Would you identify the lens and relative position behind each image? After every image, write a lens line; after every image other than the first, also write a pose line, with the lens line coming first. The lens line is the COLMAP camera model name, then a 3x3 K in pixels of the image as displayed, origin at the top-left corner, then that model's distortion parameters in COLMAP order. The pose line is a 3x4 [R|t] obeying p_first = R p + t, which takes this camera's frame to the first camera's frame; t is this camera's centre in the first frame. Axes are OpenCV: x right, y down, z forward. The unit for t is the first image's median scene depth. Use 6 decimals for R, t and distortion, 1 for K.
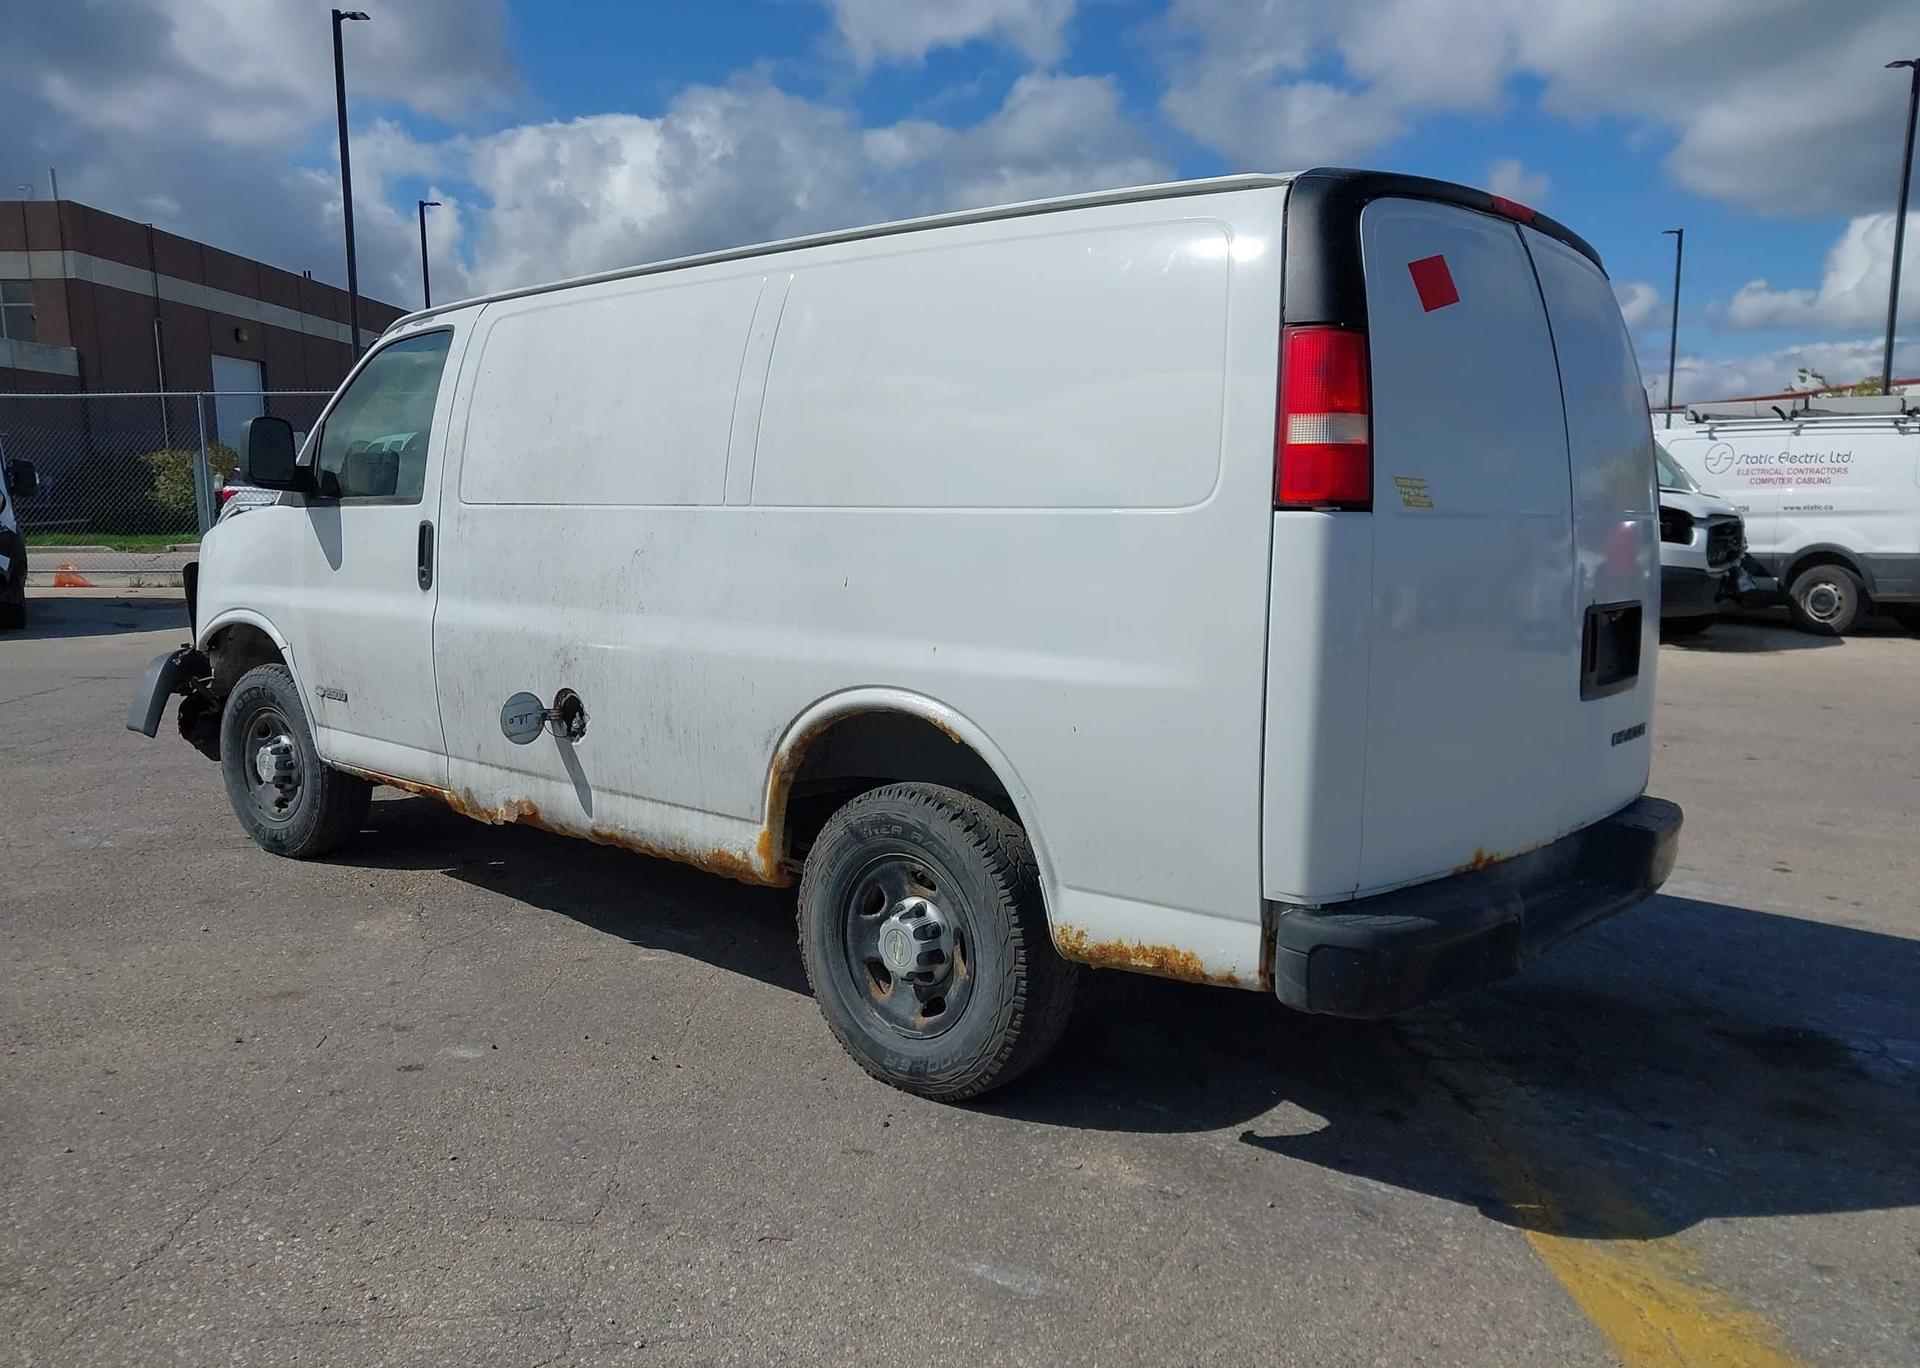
lens RADIAL K [[1527.7, 0, 955.0], [0, 1527.7, 717.8], [0, 0, 1]] dist [0.045543, -0.076844]
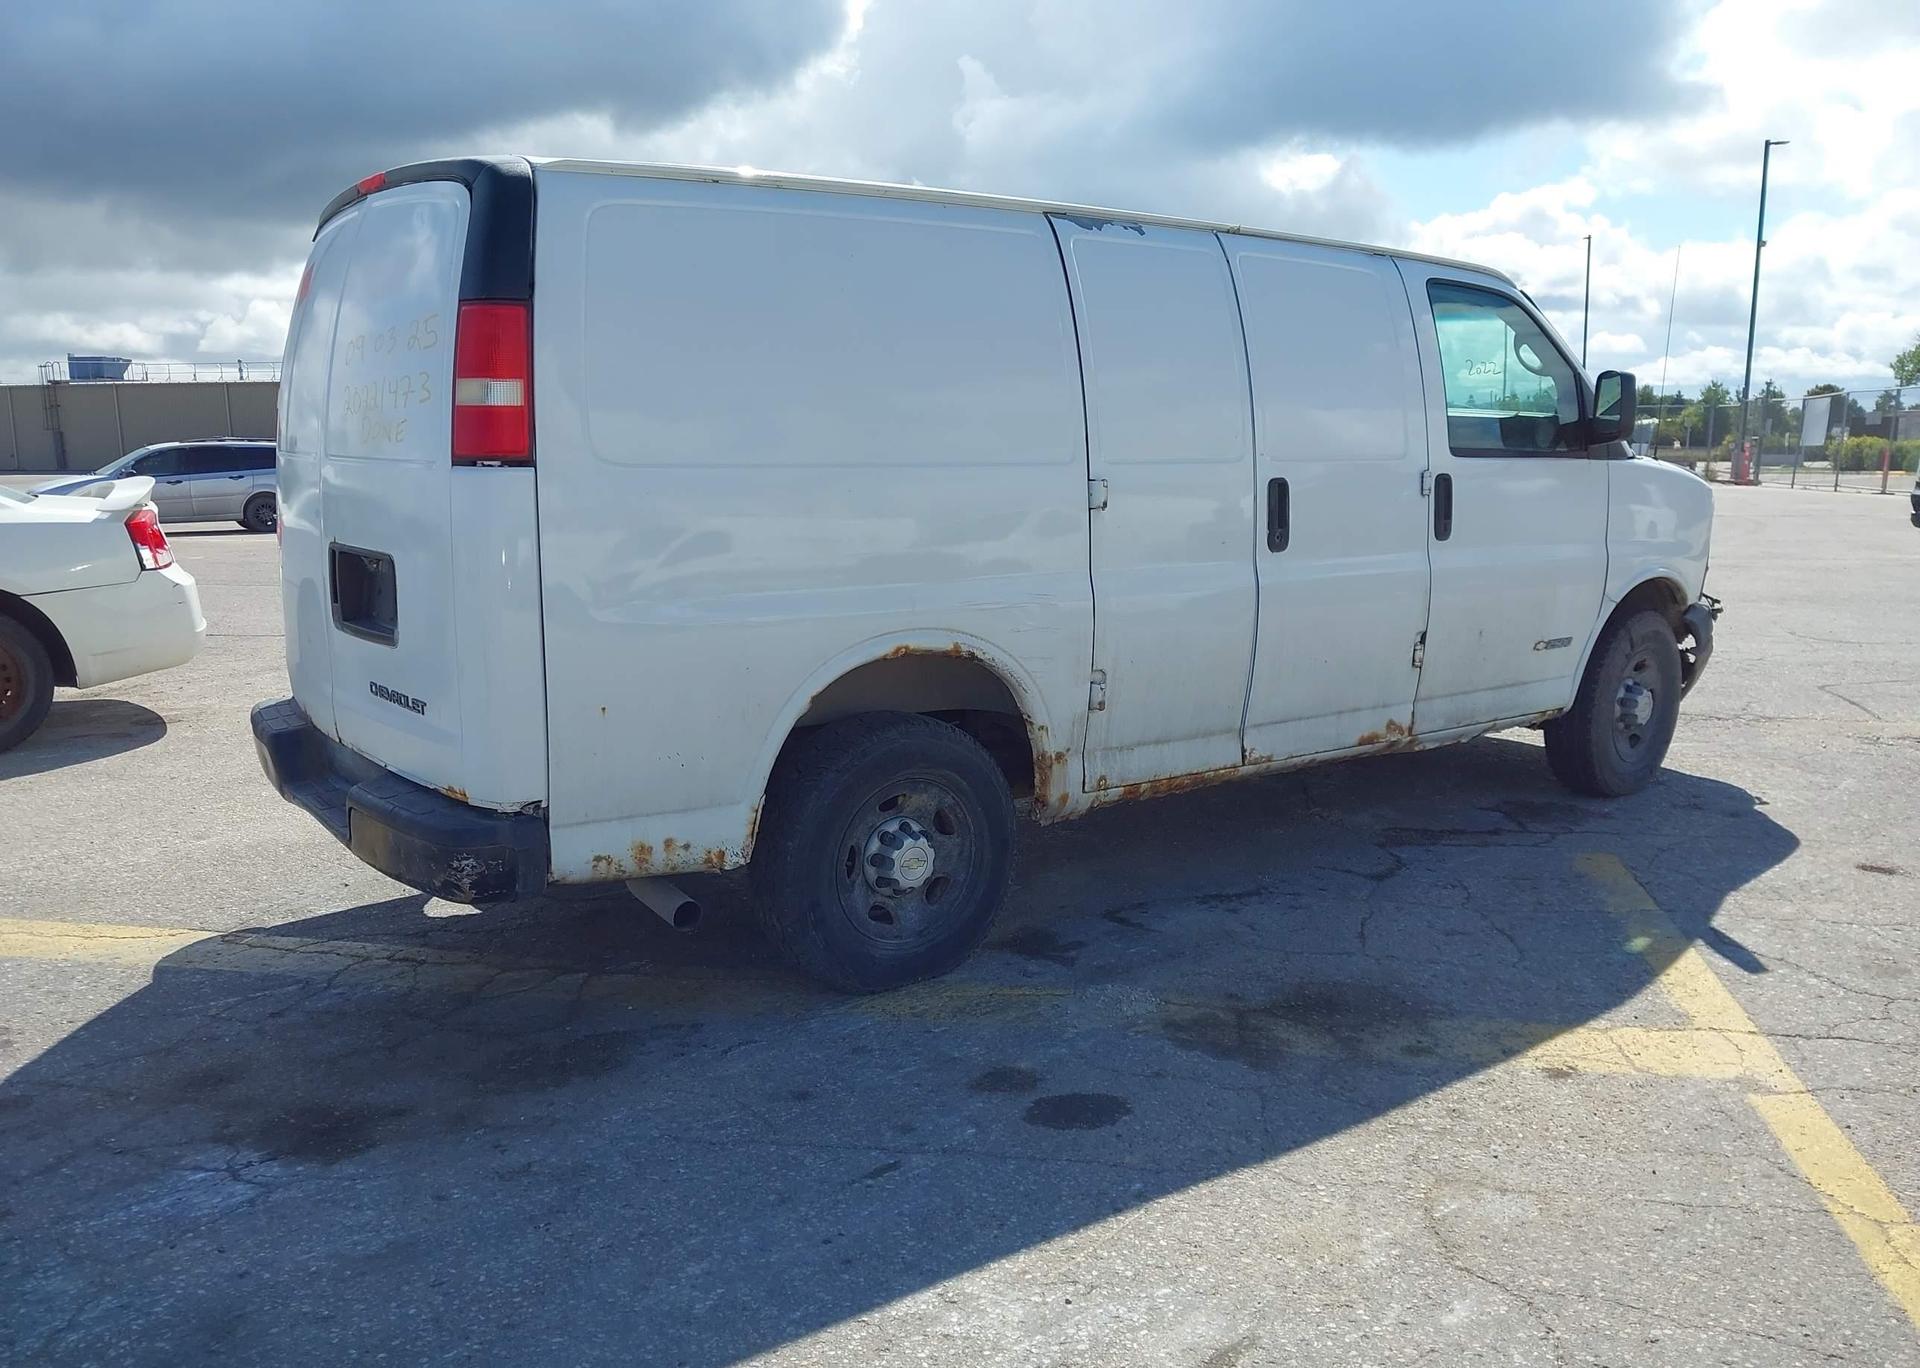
lens RADIAL K [[1527.7, 0, 934.3], [0, 1527.7, 740.2], [0, 0, 1]] dist [0.045543, -0.076844]
pose [[-0.214035, 0.190090, -0.958152, 1.249100], [-0.143433, 0.964135, 0.223318, -0.216532], [0.966238, 0.185229, -0.179093, 1.465877]]
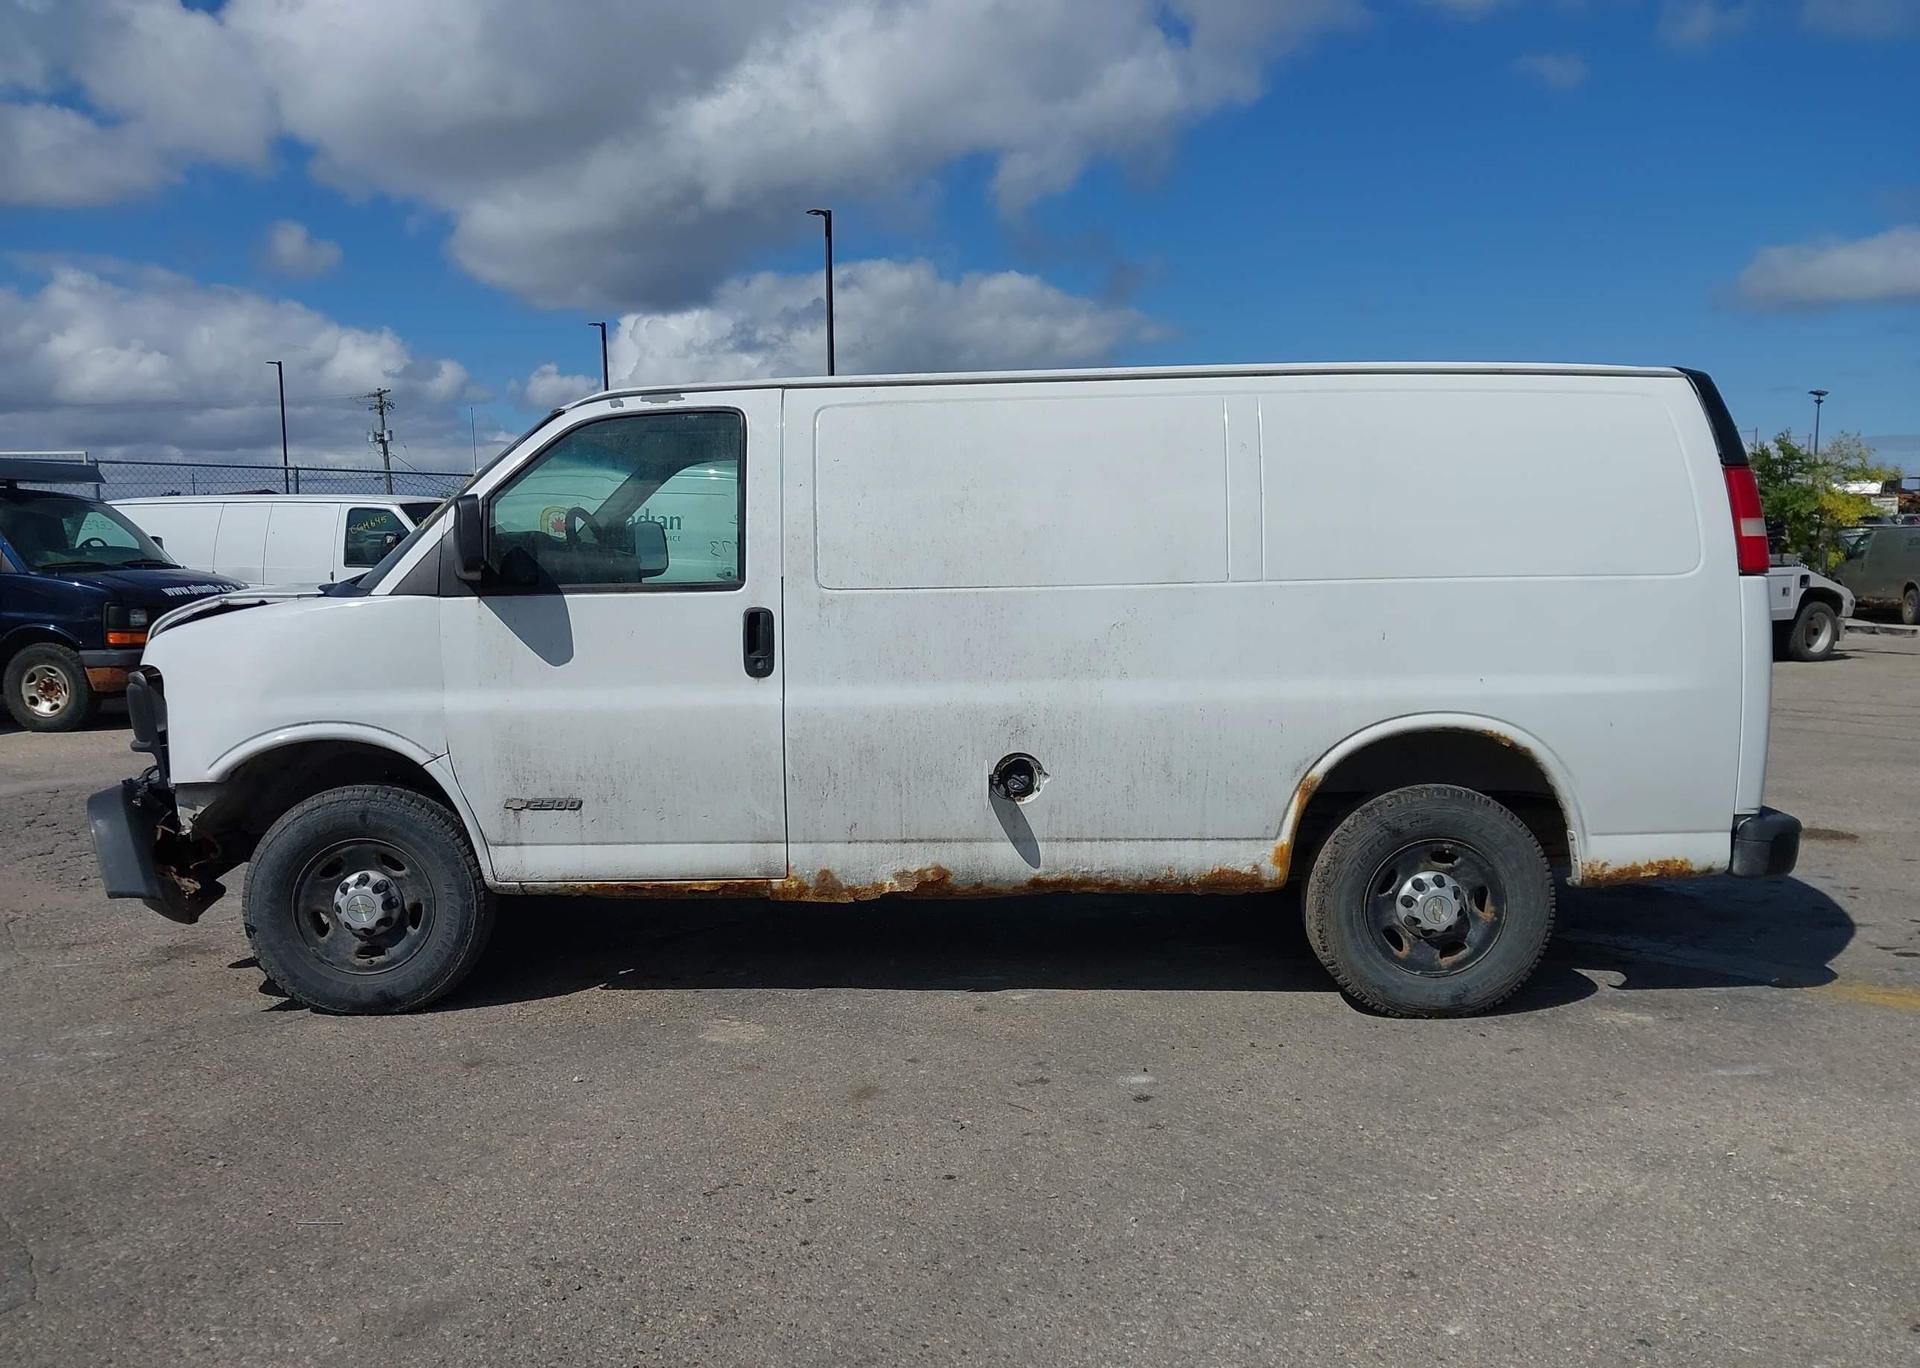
lens RADIAL K [[1527.7, 0, 959.9], [0, 1527.7, 686.4], [0, 0, 1]] dist [0.045543, -0.076844]
pose [[0.749675, -0.065997, 0.658507, -1.107496], [0.107446, 0.993952, -0.022705, -0.050931], [-0.653026, 0.087775, 0.752232, 0.227778]]
